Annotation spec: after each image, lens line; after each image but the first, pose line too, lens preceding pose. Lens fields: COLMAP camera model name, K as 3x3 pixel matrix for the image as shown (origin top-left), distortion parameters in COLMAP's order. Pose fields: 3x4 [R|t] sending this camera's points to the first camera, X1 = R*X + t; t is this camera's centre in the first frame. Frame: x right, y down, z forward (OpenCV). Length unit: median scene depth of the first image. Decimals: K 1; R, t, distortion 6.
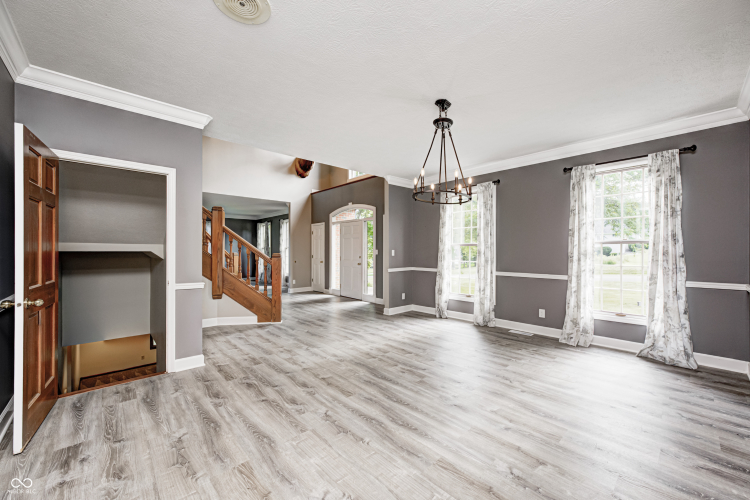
lens RADIAL K [[294.1, 0, 374.9], [0, 294.1, 250.2], [0, 0, 1]] dist [-0.004300, 0.001276]
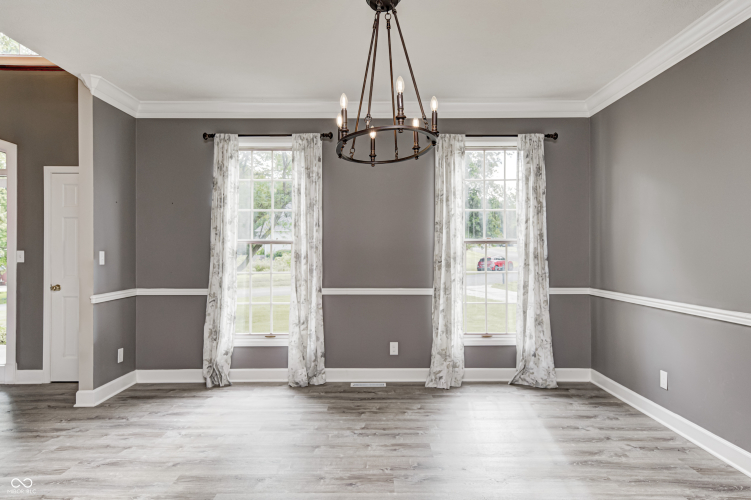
lens RADIAL K [[483.8, 0, 377.0], [0, 483.8, 249.2], [0, 0, 1]] dist [0.018780, -0.000571]
pose [[0.676451, 0.004759, 0.736472, -0.297634], [-0.000951, 0.999984, -0.005589, -0.000292], [-0.736487, 0.003080, 0.676445, 0.347587]]
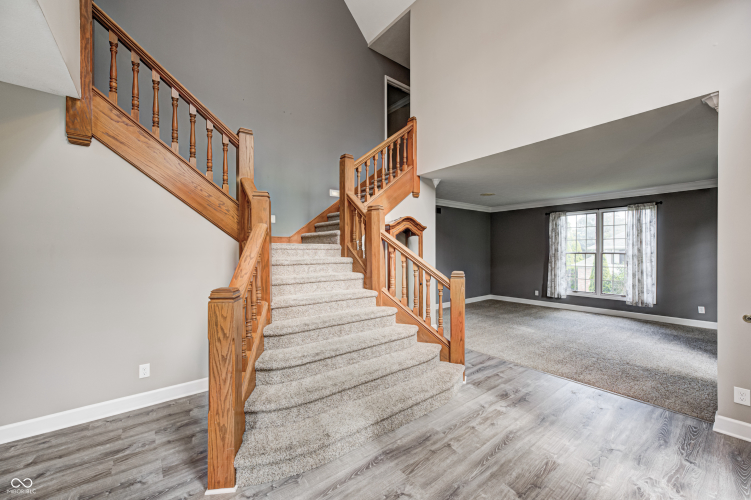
lens RADIAL K [[294.5, 0, 375.2], [0, 294.5, 252.1], [0, 0, 1]] dist [-0.004300, 0.001276]
pose [[-0.074945, 0.004778, -0.997176, 0.005874], [0.003063, 0.999985, 0.004561, -0.045953], [0.997183, -0.002713, -0.074959, 1.664316]]
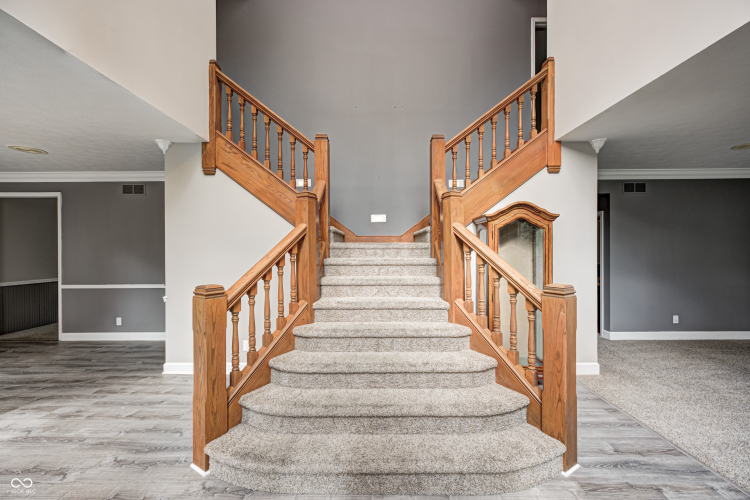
lens RADIAL K [[294.1, 0, 376.7], [0, 294.1, 252.1], [0, 0, 1]] dist [-0.004300, 0.001276]
pose [[-0.681124, 0.006283, -0.732142, -0.281333], [0.004307, 0.999980, 0.004574, -0.045770], [0.732156, -0.000038, -0.681137, 1.963833]]
